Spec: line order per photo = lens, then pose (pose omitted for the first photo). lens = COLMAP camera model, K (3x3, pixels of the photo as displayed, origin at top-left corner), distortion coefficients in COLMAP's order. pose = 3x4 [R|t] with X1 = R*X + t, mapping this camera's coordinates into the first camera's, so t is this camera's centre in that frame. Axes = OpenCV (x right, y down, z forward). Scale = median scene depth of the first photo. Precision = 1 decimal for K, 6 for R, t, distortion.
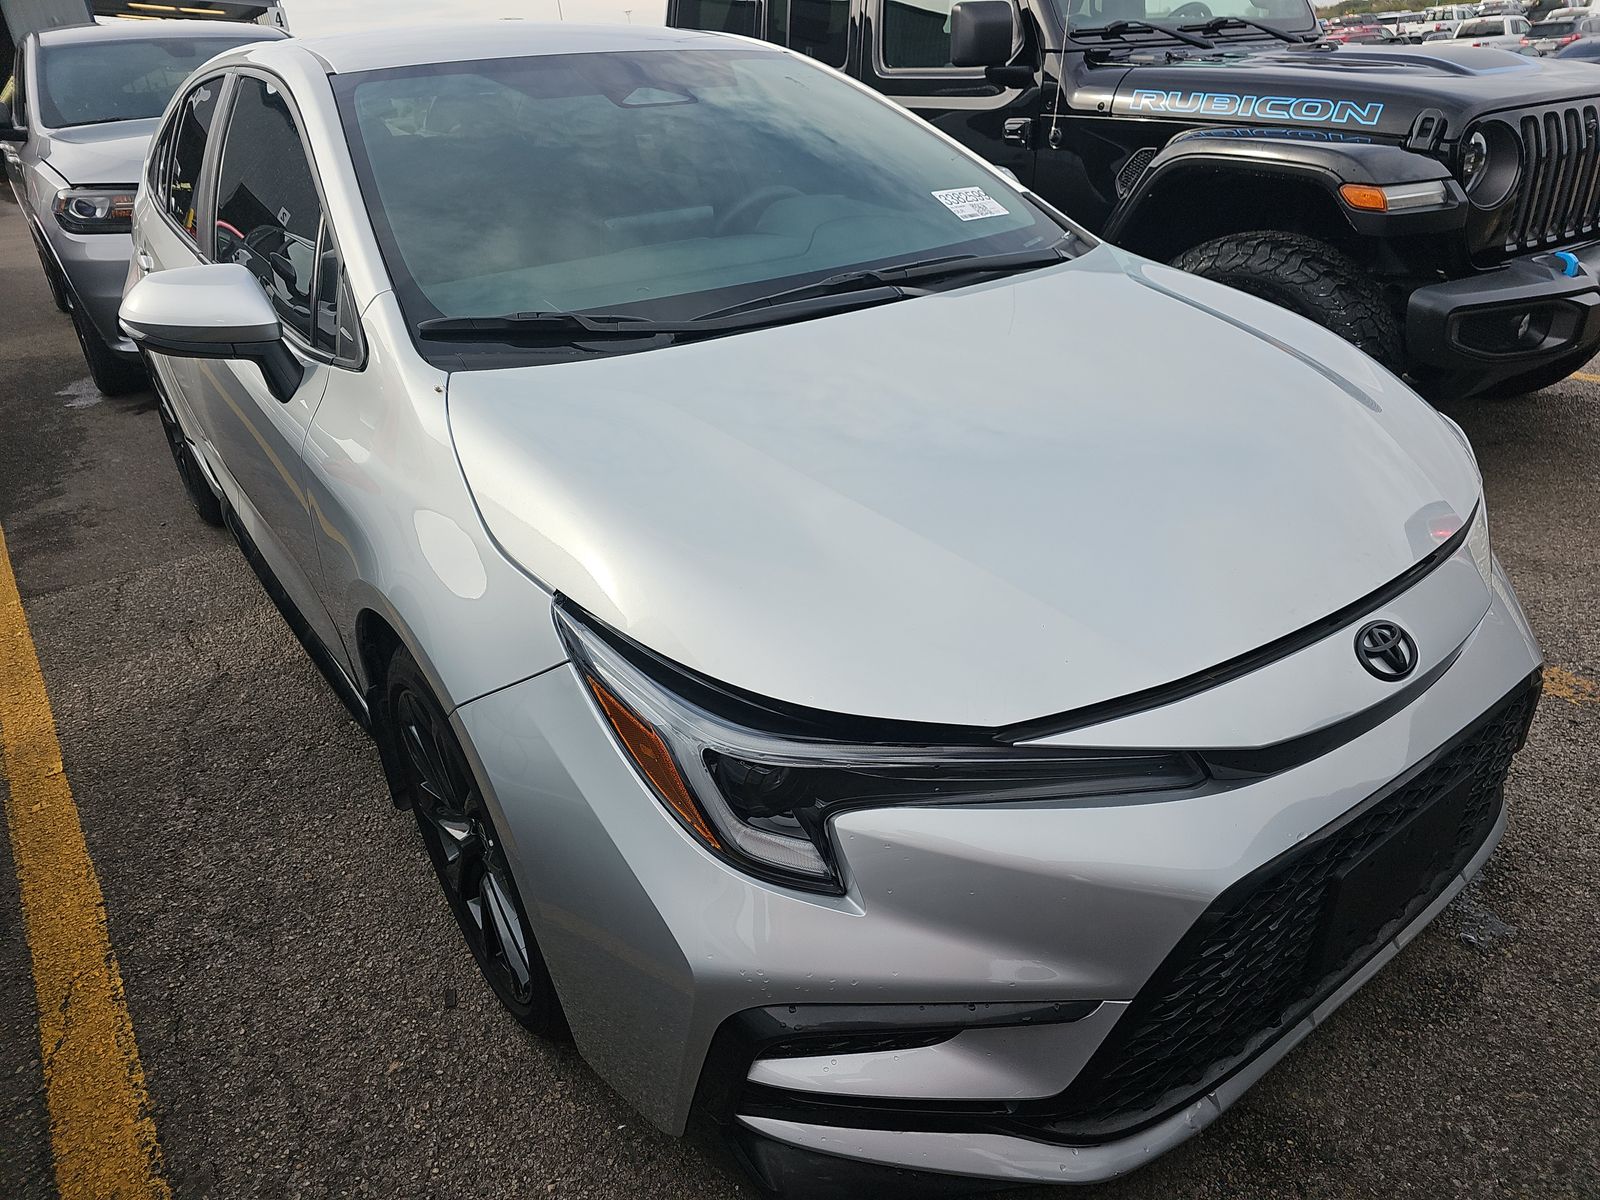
lens RADIAL K [[1056.0, 0, 800.3], [0, 1056.0, 600.5], [0, 0, 1]] dist [0.047766, -0.035274]
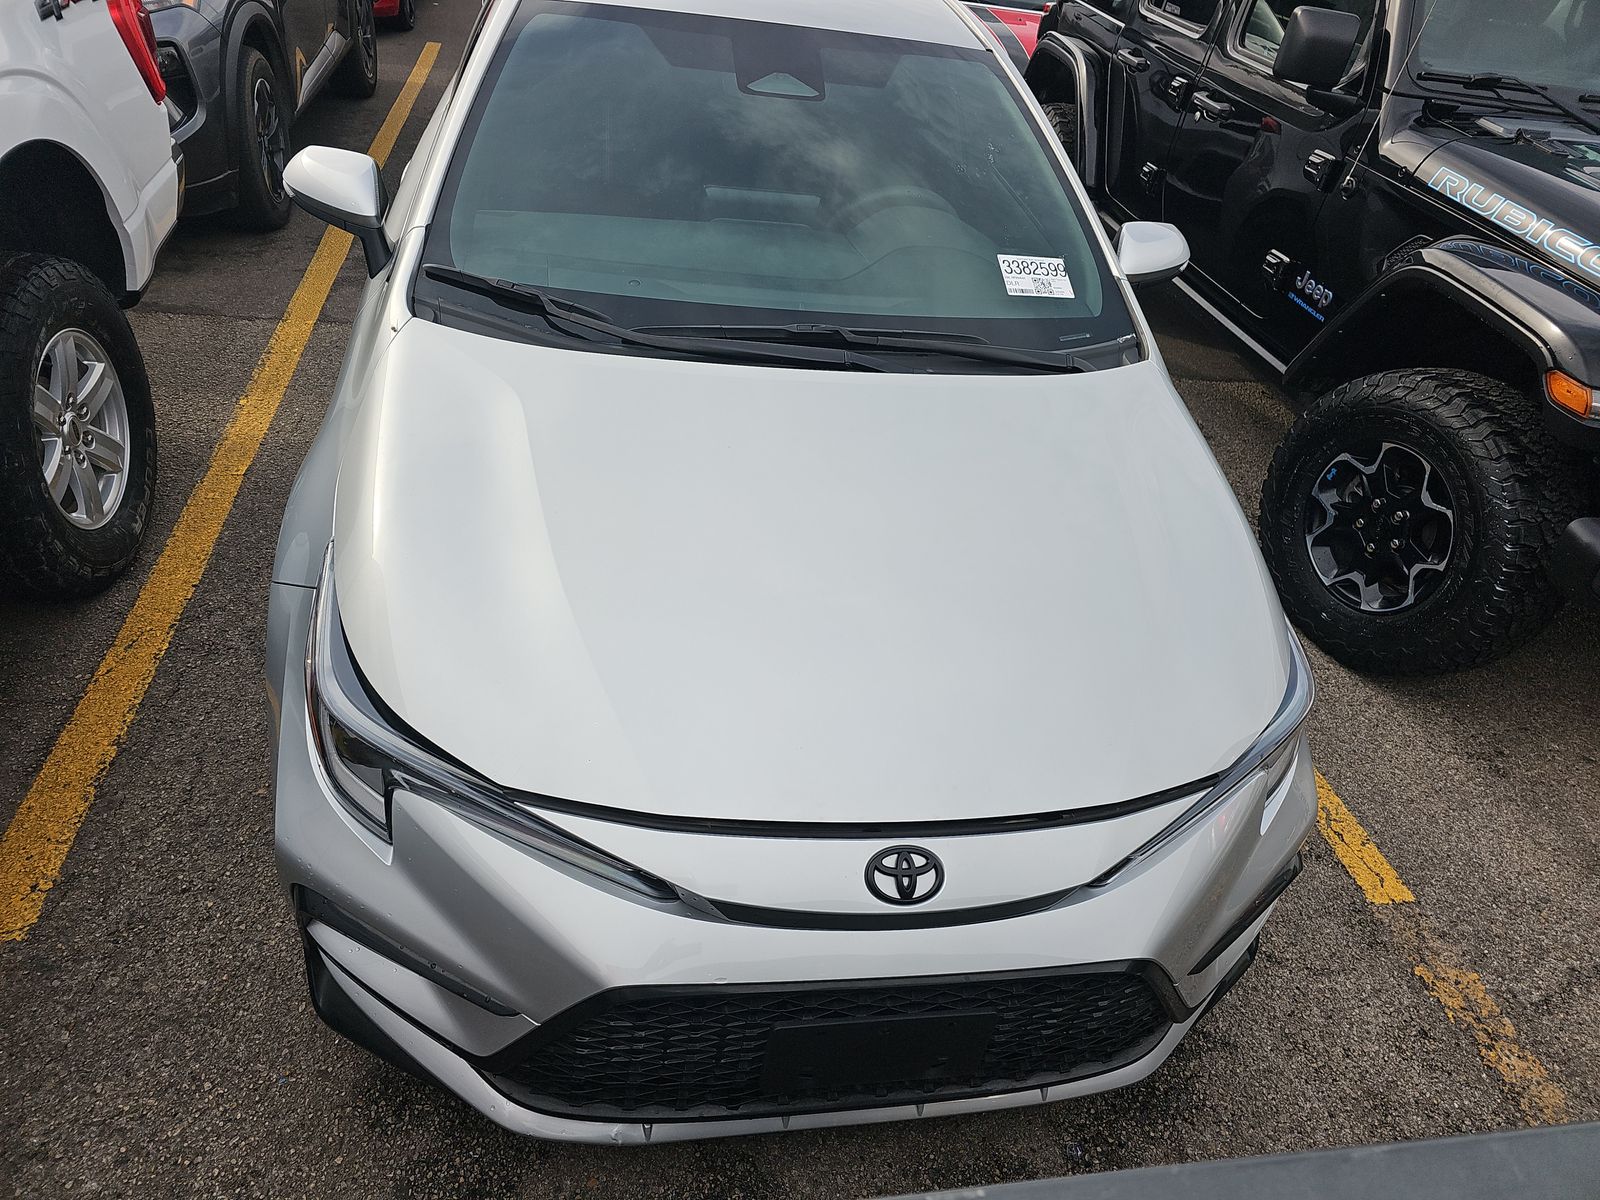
lens RADIAL K [[1056.0, 0, 797.6], [0, 1056.0, 596.6], [0, 0, 1]] dist [0.047766, -0.035274]
pose [[0.871032, 0.399761, -0.285472, 0.502907], [-0.355229, 0.913993, 0.196035, -0.298566], [0.339287, -0.069345, 0.938124, -0.021376]]
